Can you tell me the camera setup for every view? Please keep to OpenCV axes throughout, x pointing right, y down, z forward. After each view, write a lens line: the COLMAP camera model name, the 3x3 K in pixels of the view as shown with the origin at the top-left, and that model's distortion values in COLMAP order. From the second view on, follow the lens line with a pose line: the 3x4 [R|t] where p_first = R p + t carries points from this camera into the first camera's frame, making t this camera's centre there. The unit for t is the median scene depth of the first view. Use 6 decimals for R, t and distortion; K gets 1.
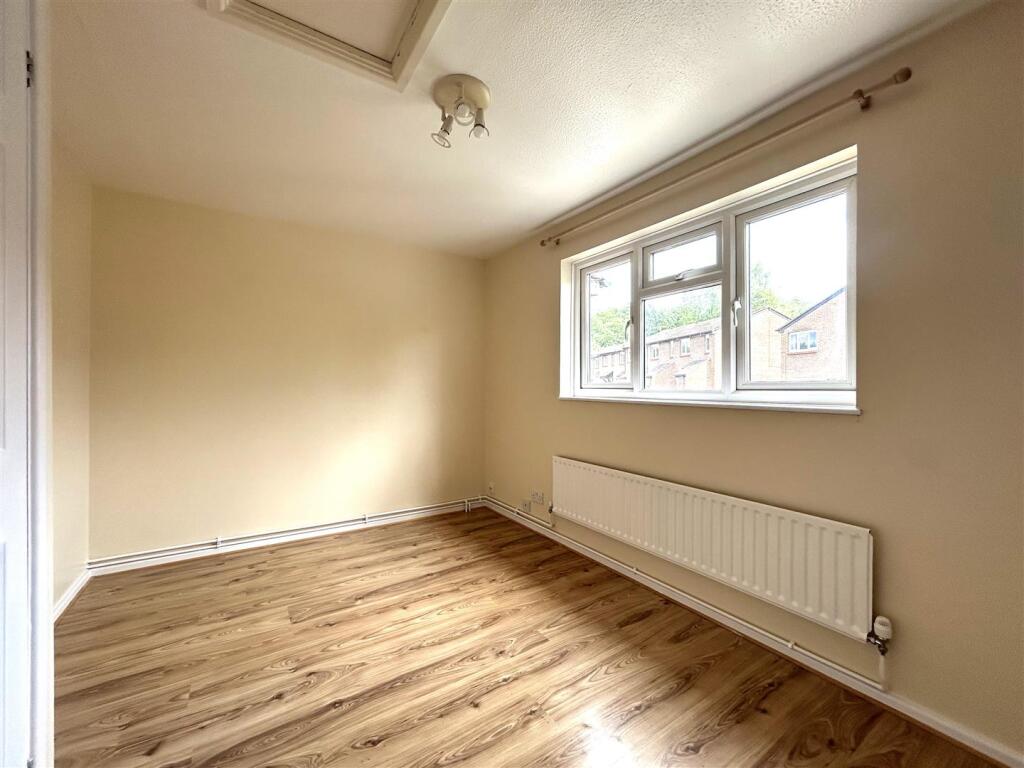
lens RADIAL K [[415.0, 0, 510.4], [0, 415.0, 385.5], [0, 0, 1]] dist [-0.002391, 0.000949]
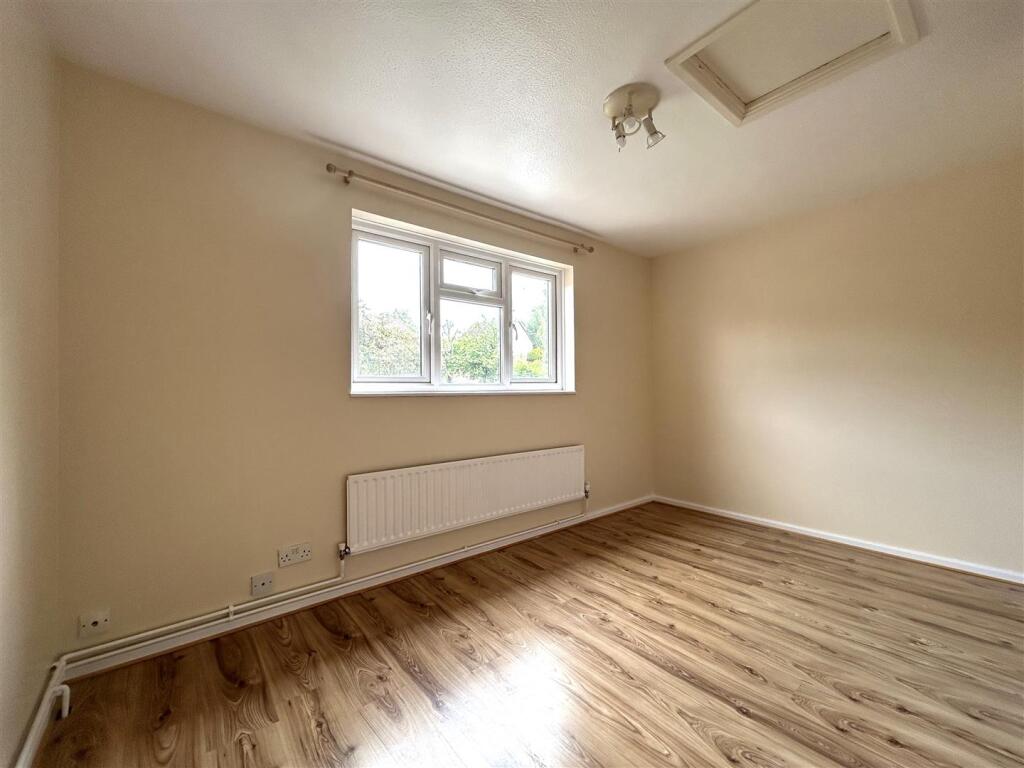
lens RADIAL K [[415.0, 0, 511.7], [0, 415.0, 383.7], [0, 0, 1]] dist [-0.002391, 0.000949]
pose [[-0.102939, 0.009300, 0.994644, -1.052787], [0.007326, 0.999936, -0.008592, 0.031418], [-0.994661, 0.006402, -0.103001, 1.307650]]
